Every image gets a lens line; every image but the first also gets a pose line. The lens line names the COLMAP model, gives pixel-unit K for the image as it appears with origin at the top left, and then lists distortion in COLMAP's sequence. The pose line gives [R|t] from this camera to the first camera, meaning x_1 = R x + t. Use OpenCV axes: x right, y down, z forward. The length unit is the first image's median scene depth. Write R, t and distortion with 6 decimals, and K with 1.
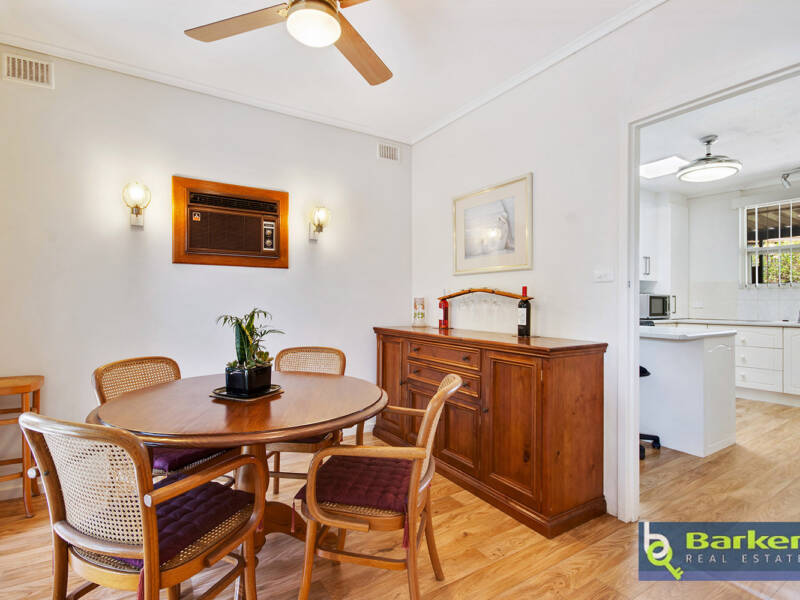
lens RADIAL K [[400.9, 0, 396.0], [0, 400.9, 301.0], [0, 0, 1]] dist [0.001535, -0.003751]
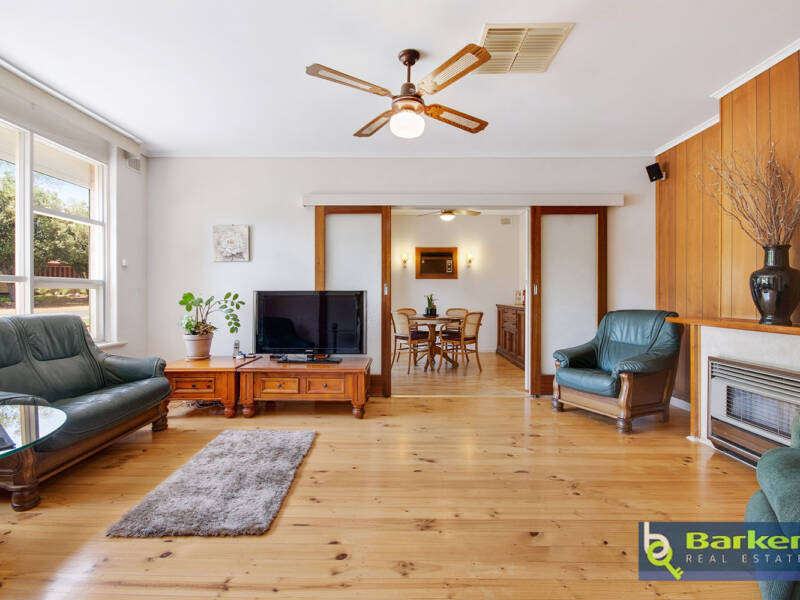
lens RADIAL K [[400.9, 0, 398.2], [0, 400.9, 299.6], [0, 0, 1]] dist [0.001535, -0.003751]
pose [[0.840784, 0.005317, -0.541345, 0.828145], [-0.001082, 0.999966, 0.008142, 0.027075], [0.541370, -0.006260, 0.840761, -1.370476]]
